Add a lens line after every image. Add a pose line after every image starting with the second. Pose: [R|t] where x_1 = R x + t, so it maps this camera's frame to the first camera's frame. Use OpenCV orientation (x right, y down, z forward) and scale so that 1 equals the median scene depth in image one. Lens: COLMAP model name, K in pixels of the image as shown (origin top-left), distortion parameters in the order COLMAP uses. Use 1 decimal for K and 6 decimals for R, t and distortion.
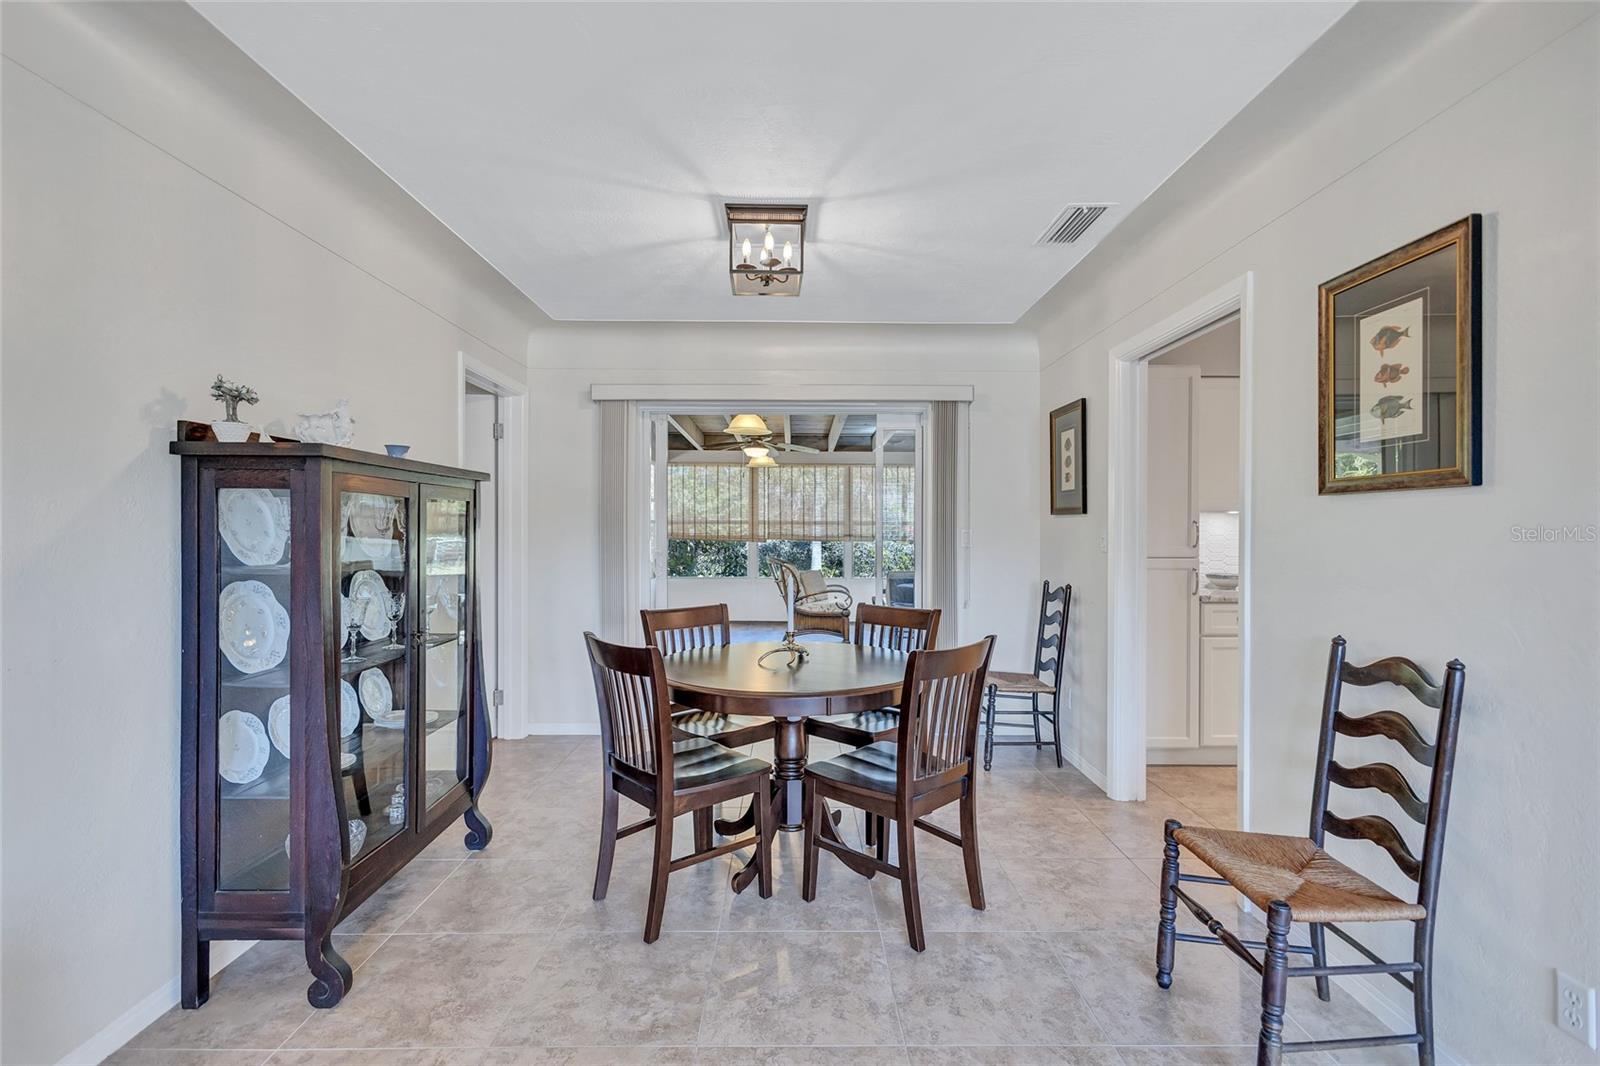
lens RADIAL K [[735.5, 0, 798.5], [0, 735.5, 532.3], [0, 0, 1]] dist [0.008598, -0.000996]
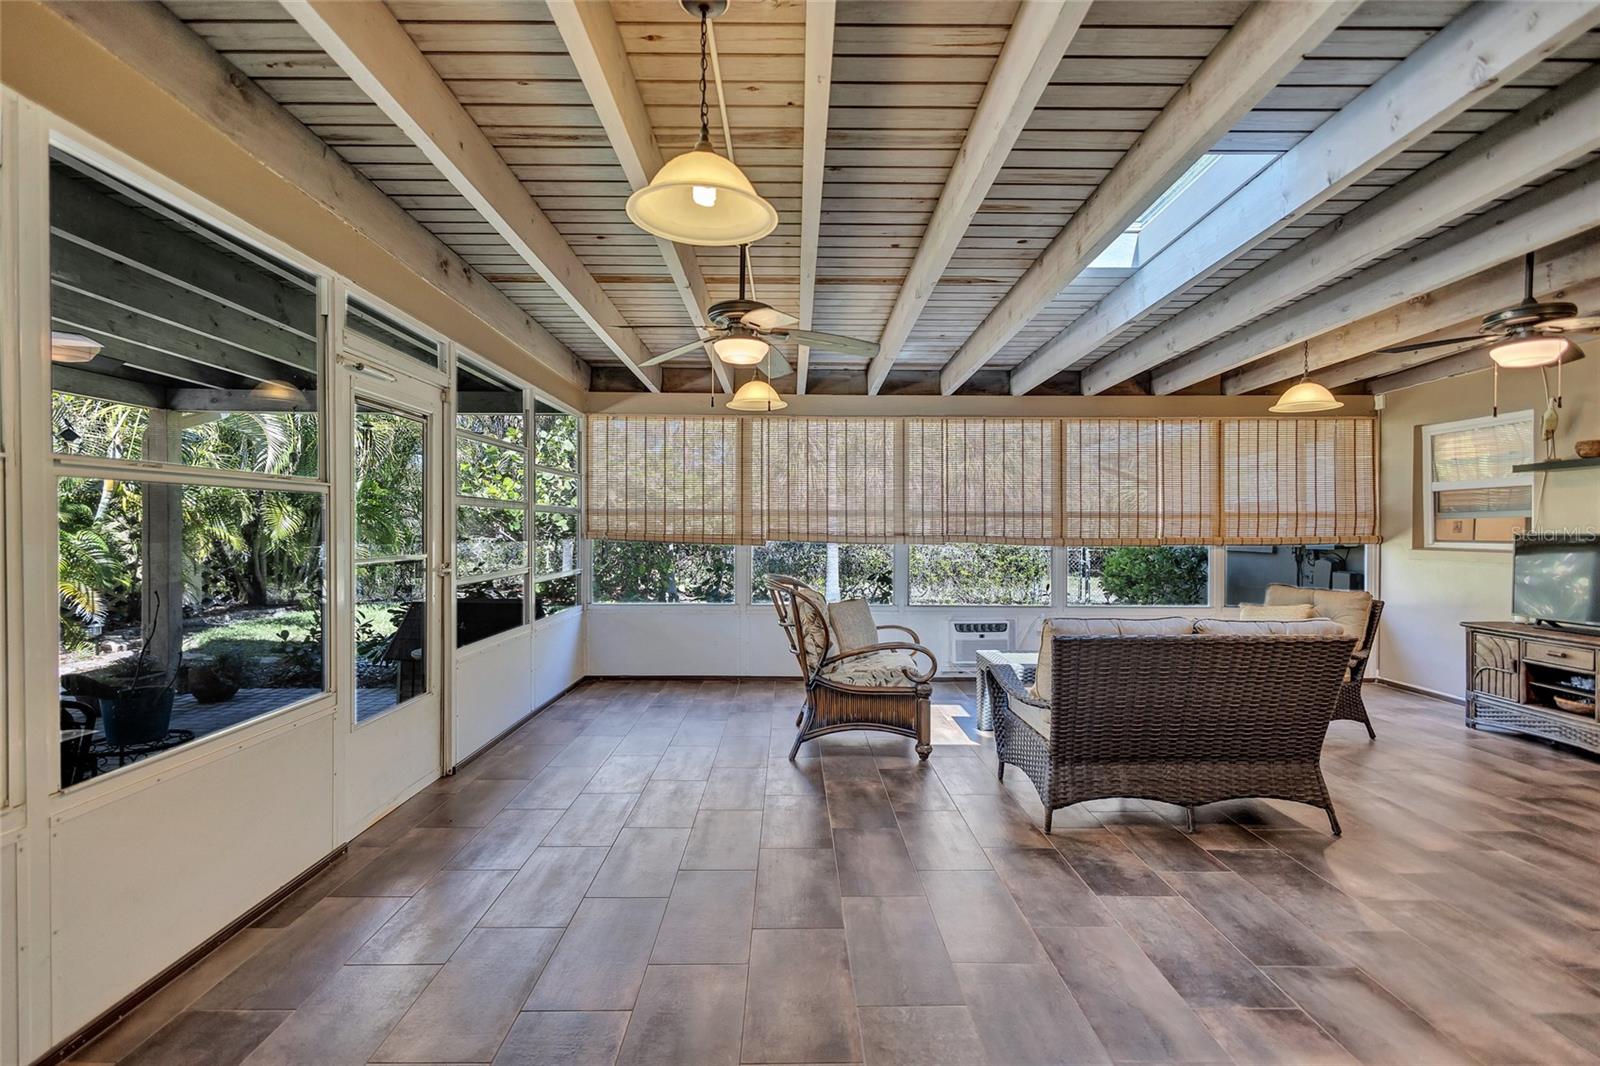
lens RADIAL K [[735.5, 0, 798.5], [0, 735.5, 532.3], [0, 0, 1]] dist [0.008598, -0.000996]
pose [[0.999994, 0.000047, -0.003458, -0.044112], [-0.000041, 0.999998, 0.001829, 0.004428], [0.003458, -0.001829, 0.999992, 1.212968]]
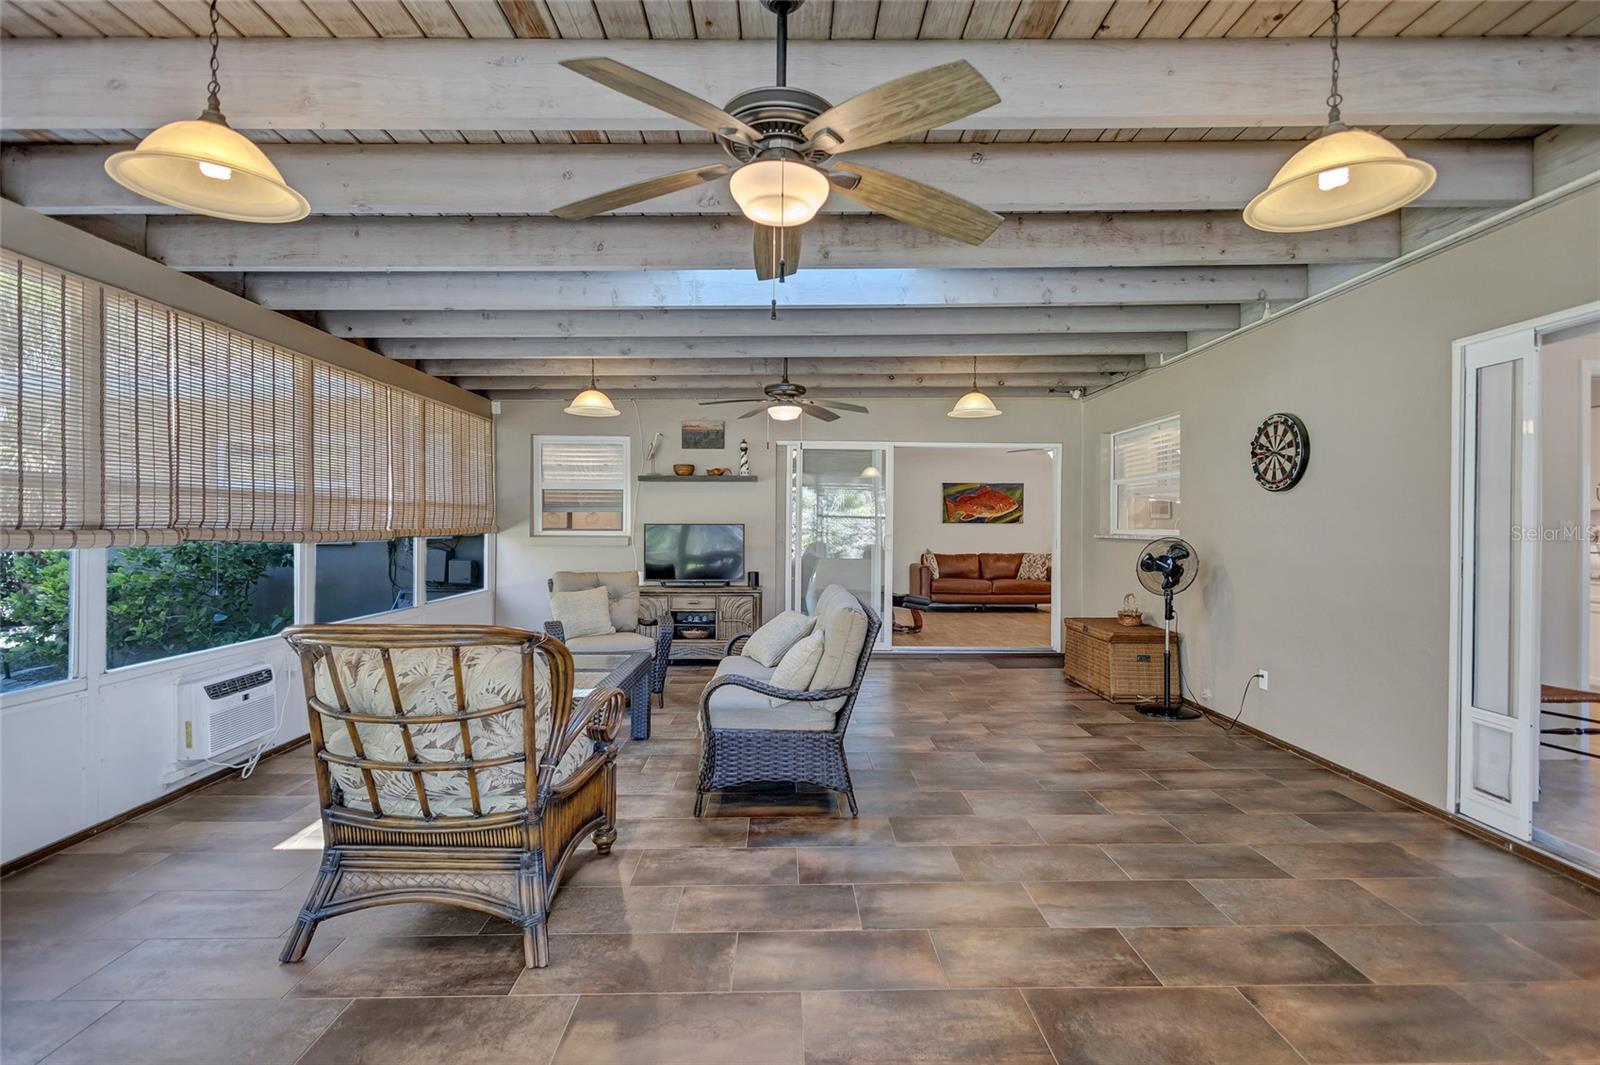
lens RADIAL K [[735.5, 0, 798.5], [0, 735.5, 531.8], [0, 0, 1]] dist [0.008598, -0.000996]
pose [[-0.008459, -0.011503, 0.999898, -0.689761], [-0.003518, 0.999928, 0.011474, 0.005343], [-0.999958, -0.003421, -0.008499, 2.226445]]
